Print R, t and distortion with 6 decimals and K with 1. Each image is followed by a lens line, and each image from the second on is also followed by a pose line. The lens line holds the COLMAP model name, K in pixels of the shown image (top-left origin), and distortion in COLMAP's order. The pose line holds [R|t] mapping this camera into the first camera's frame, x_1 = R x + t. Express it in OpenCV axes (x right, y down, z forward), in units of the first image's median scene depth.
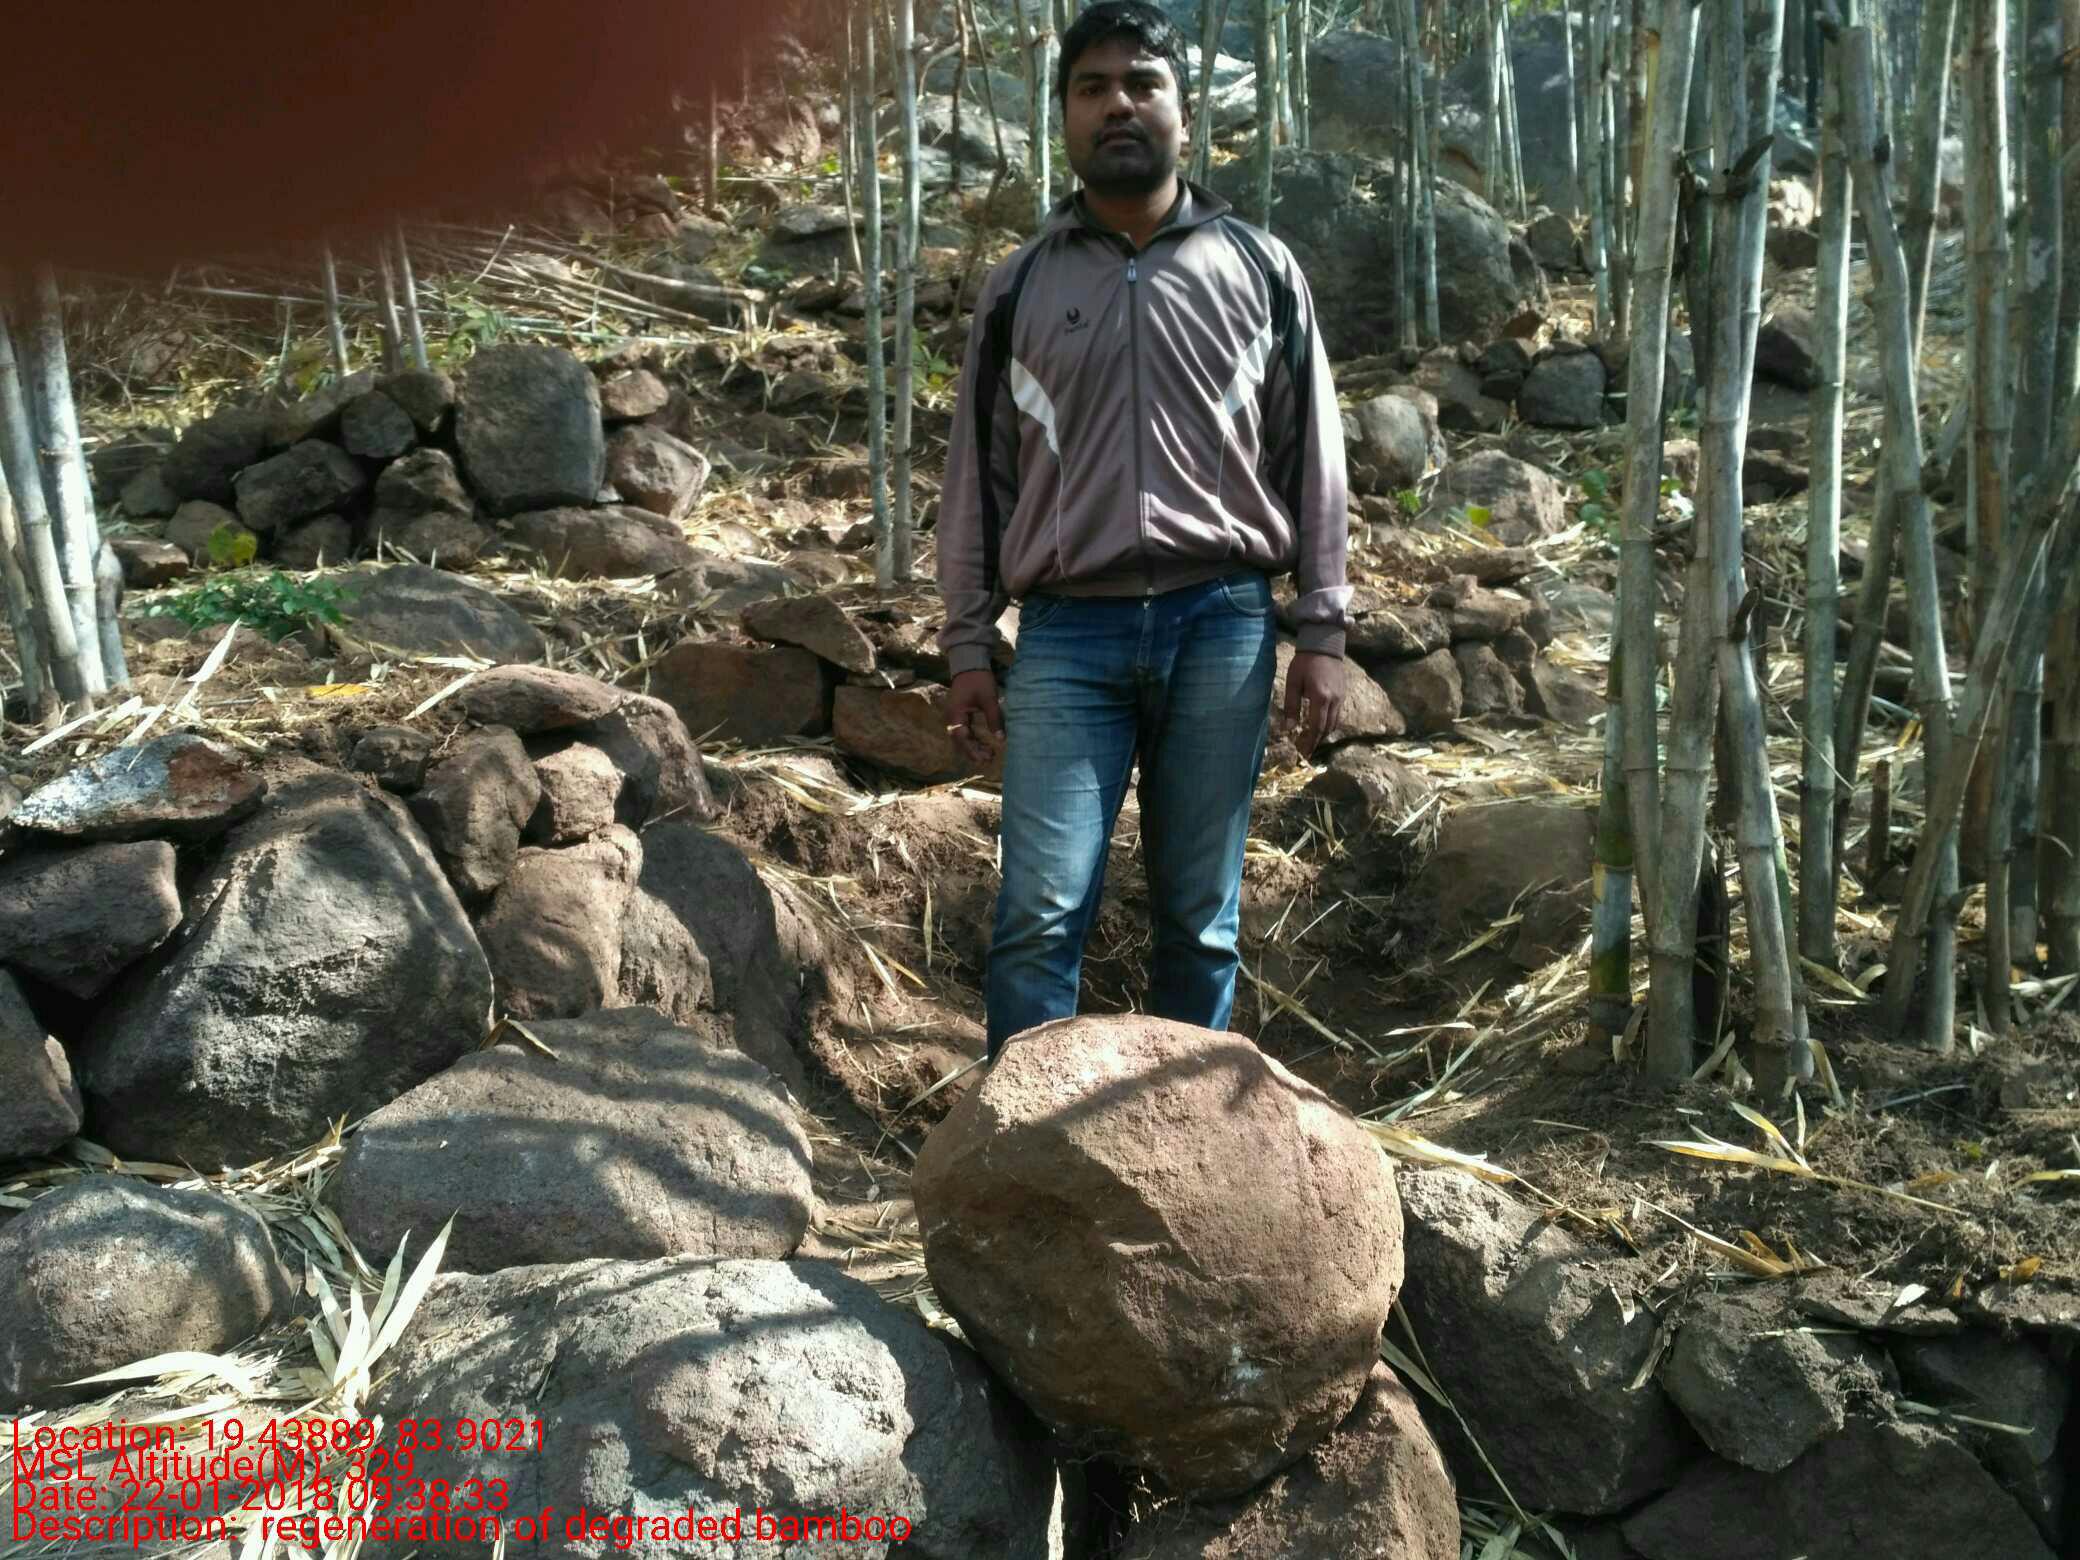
lens RADIAL K [[1933.1, 0, 1039.3], [0, 1933.1, 775.4], [0, 0, 1]] dist [-0.024912, 0.000000]
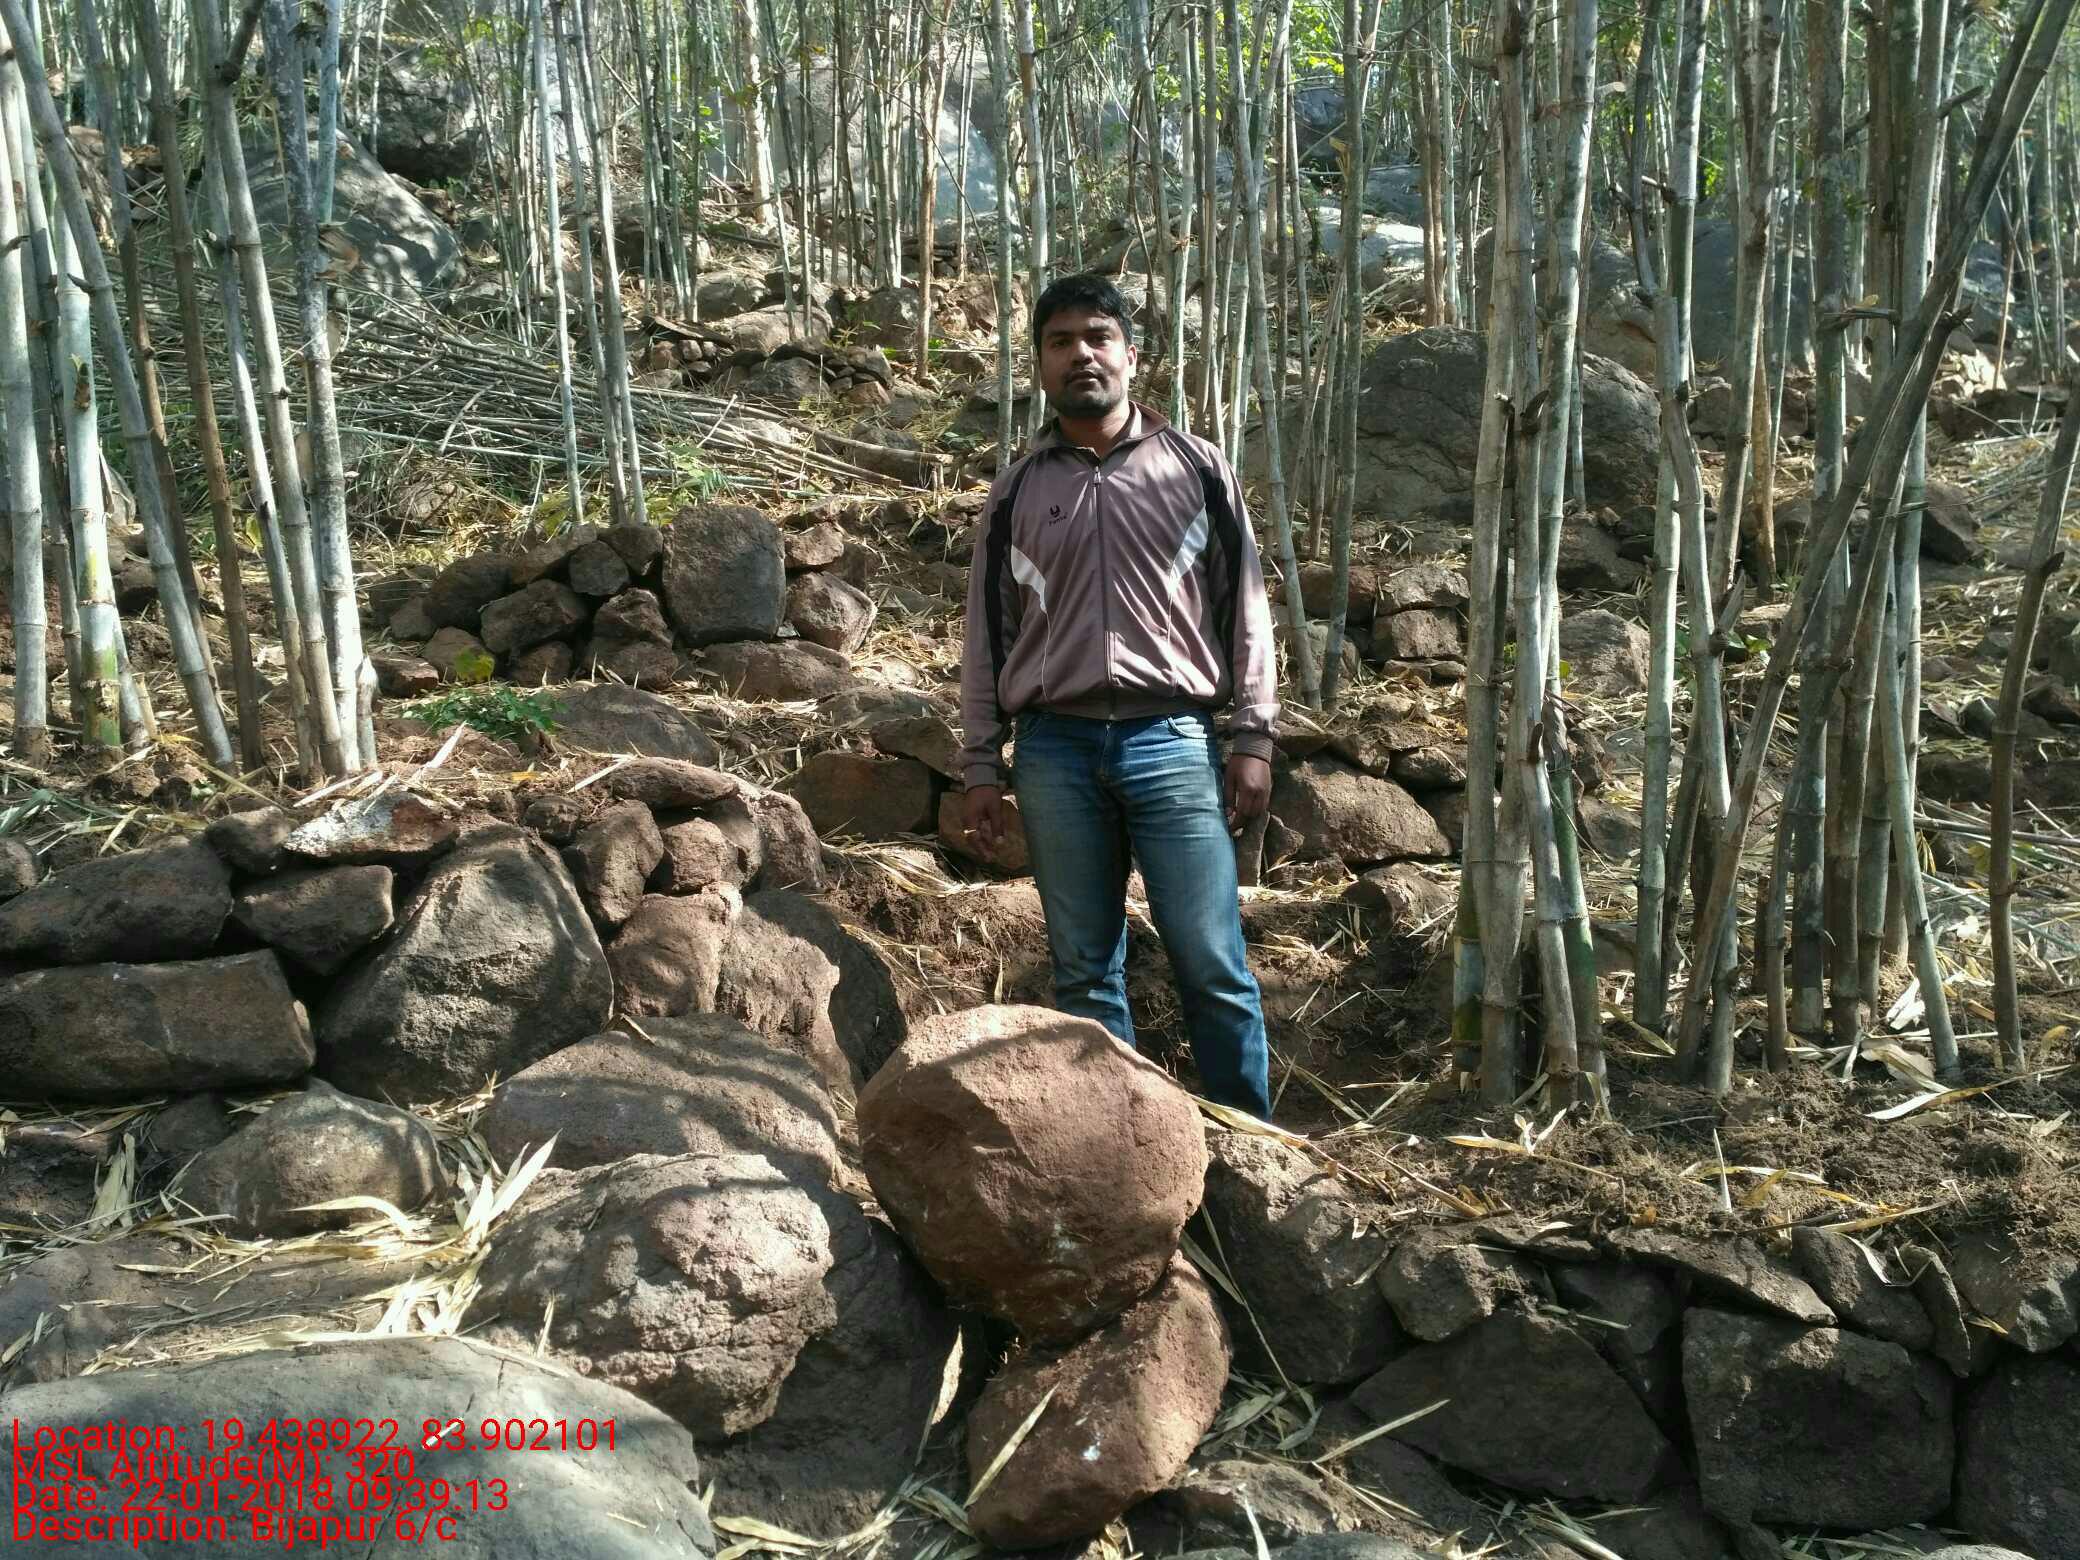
lens RADIAL K [[1933.1, 0, 1044.2], [0, 1933.1, 773.1], [0, 0, 1]] dist [-0.024912, 0.000000]
pose [[0.992152, 0.032930, -0.120626, 0.174936], [-0.041818, 0.996534, -0.071913, 0.043088], [0.117840, 0.076393, 0.990090, -0.315919]]
